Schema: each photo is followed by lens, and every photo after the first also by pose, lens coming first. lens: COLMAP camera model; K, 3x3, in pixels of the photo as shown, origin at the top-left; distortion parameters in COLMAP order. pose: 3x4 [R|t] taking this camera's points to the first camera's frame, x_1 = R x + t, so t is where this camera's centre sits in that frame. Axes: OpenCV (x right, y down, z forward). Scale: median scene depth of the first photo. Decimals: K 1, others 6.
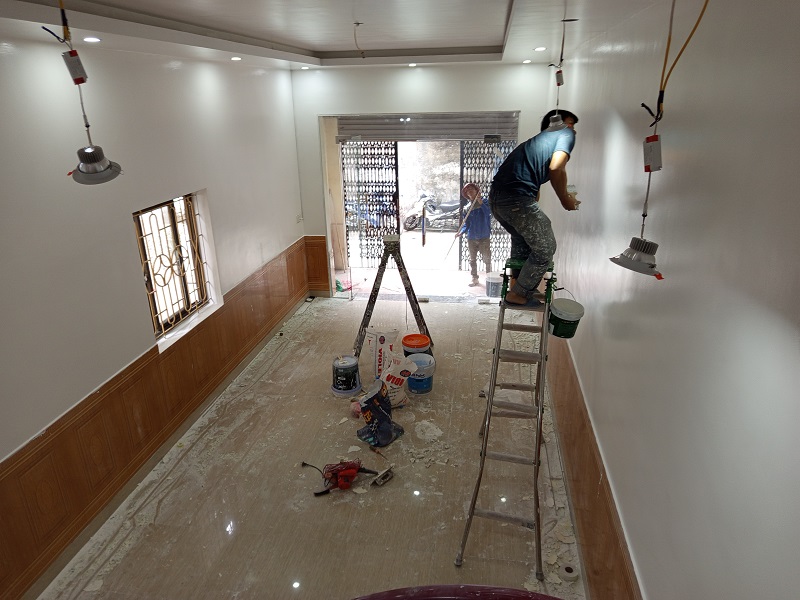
lens RADIAL K [[546.2, 0, 402.1], [0, 546.2, 306.2], [0, 0, 1]] dist [0.028886, -0.034352]
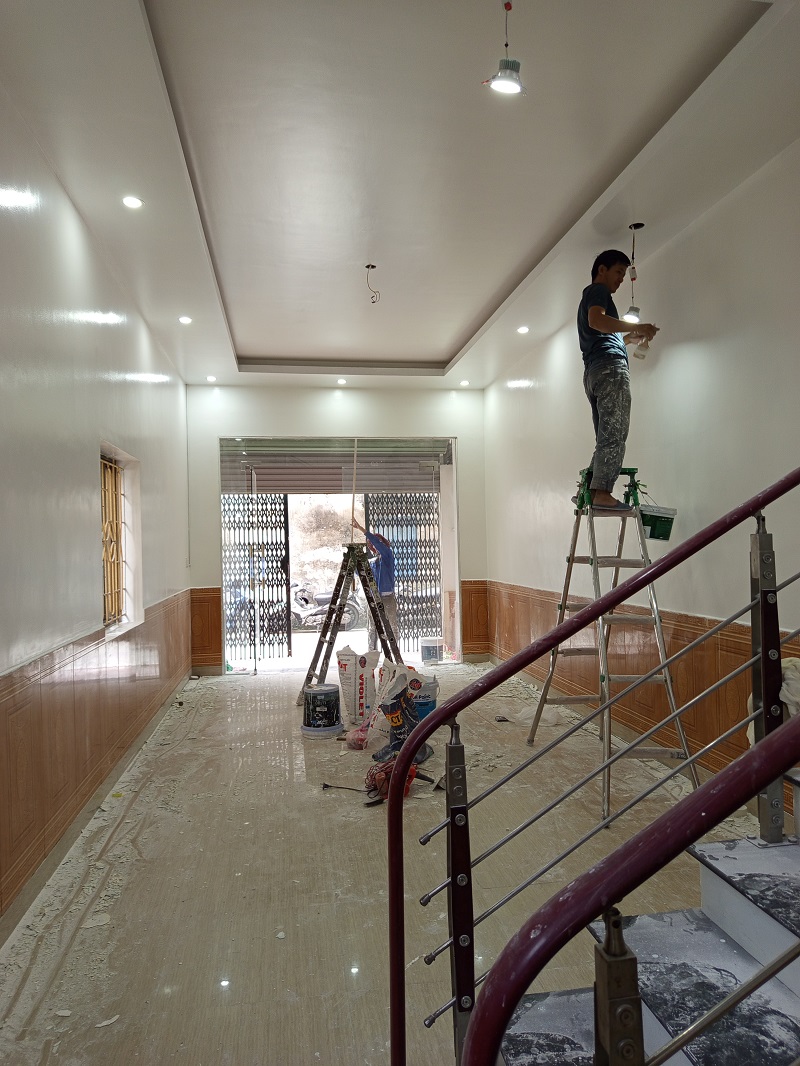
lens RADIAL K [[727.9, 0, 404.6], [0, 727.9, 525.0], [0, 0, 1]] dist [0.028886, -0.034352]
pose [[0.952236, 0.007834, 0.305264, -0.174956], [0.109308, 0.924686, -0.364702, 0.156734], [-0.285130, 0.380650, 0.879663, 0.012913]]
